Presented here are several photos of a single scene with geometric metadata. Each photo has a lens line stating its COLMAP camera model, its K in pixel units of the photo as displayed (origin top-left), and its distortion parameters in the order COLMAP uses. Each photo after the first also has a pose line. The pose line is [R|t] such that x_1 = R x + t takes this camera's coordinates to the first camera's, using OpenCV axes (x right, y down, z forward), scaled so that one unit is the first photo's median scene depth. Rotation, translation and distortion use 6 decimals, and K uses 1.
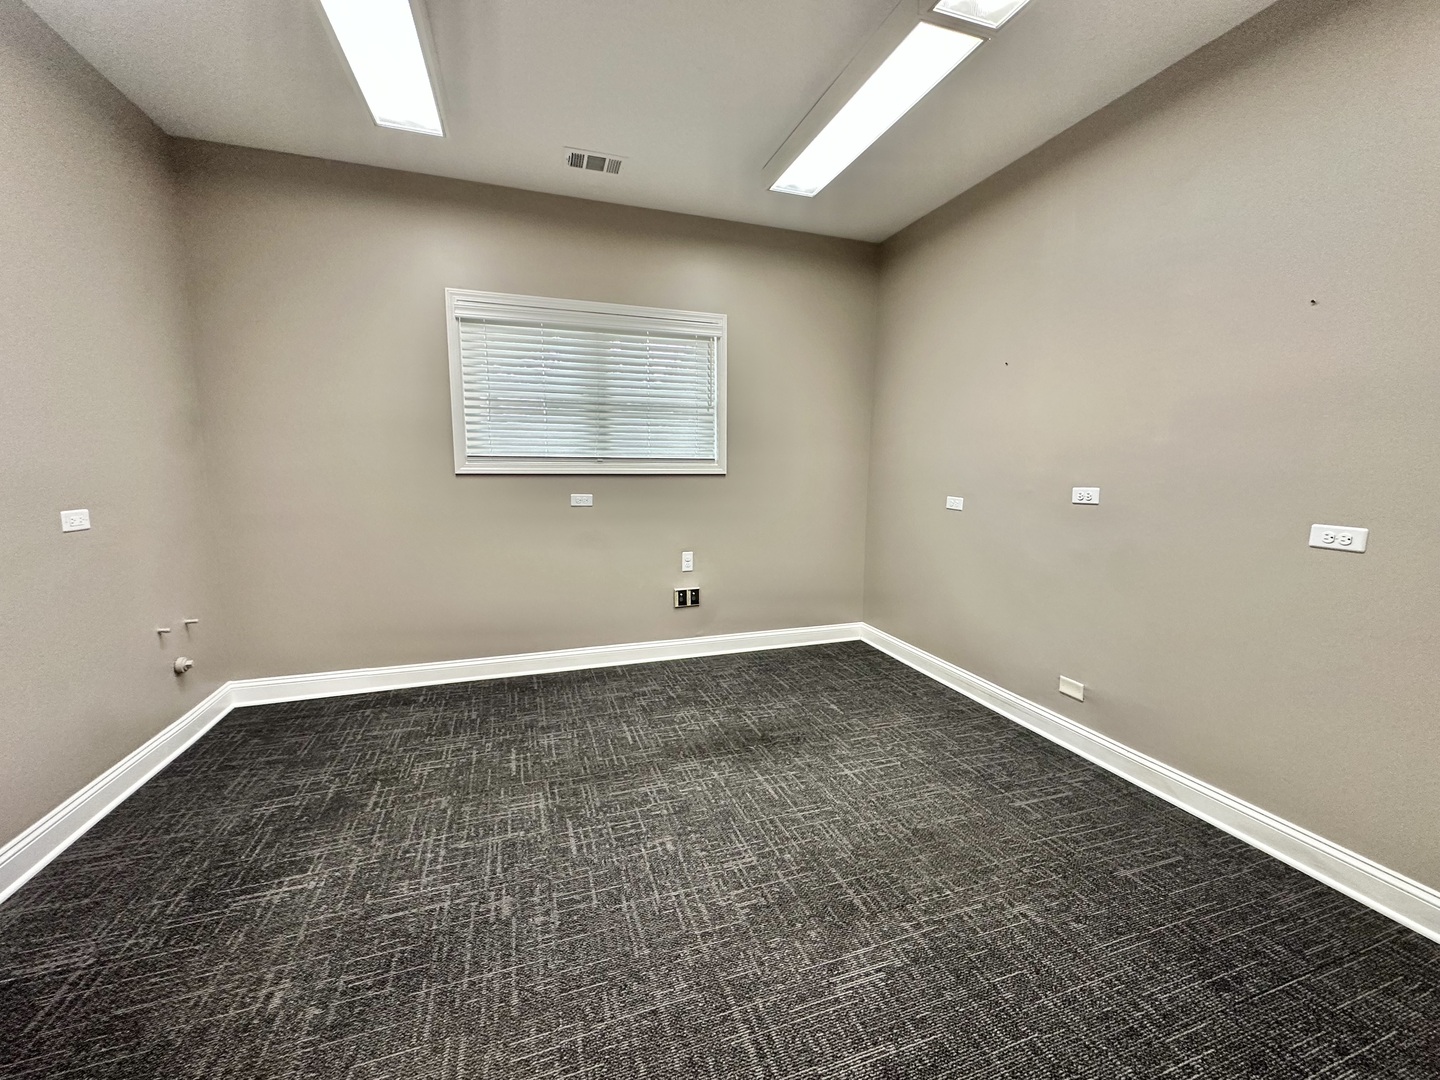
lens RADIAL K [[575.5, 0, 718.3], [0, 575.5, 538.2], [0, 0, 1]] dist [-0.002948, 0.000561]
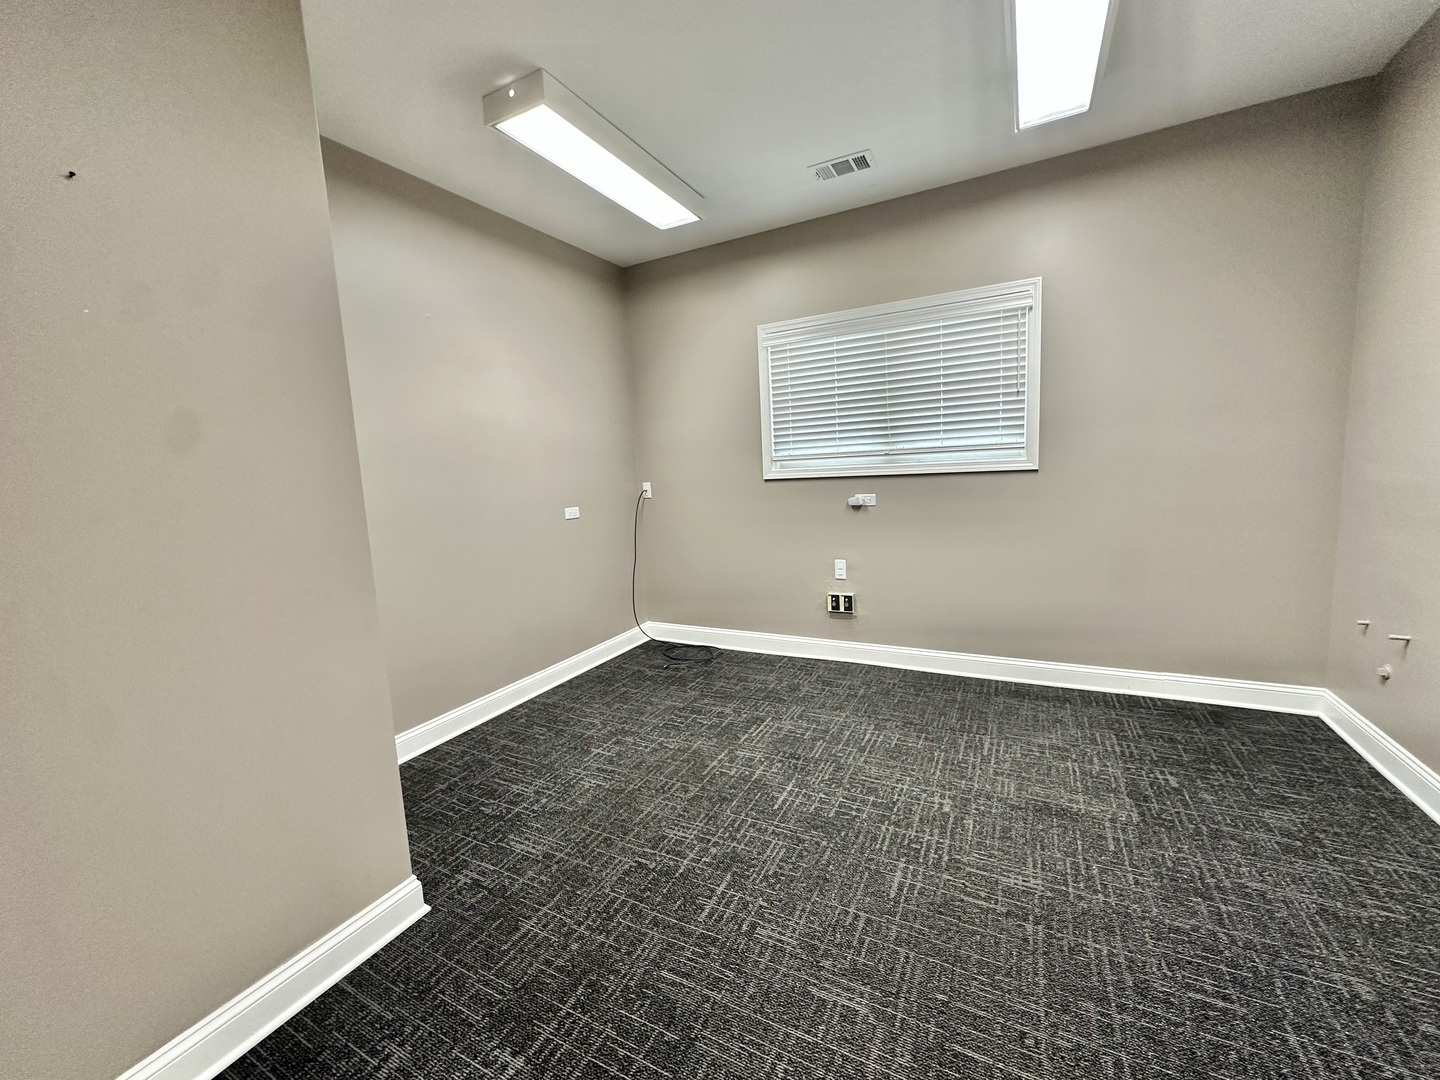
lens RADIAL K [[586.9, 0, 699.5], [0, 586.9, 545.1], [0, 0, 1]] dist [-0.001907, -0.000124]
pose [[0.680160, 0.060045, -0.730600, 0.351736], [-0.039748, 0.998194, 0.045034, -0.024187], [0.731985, -0.001591, 0.681319, 0.070672]]
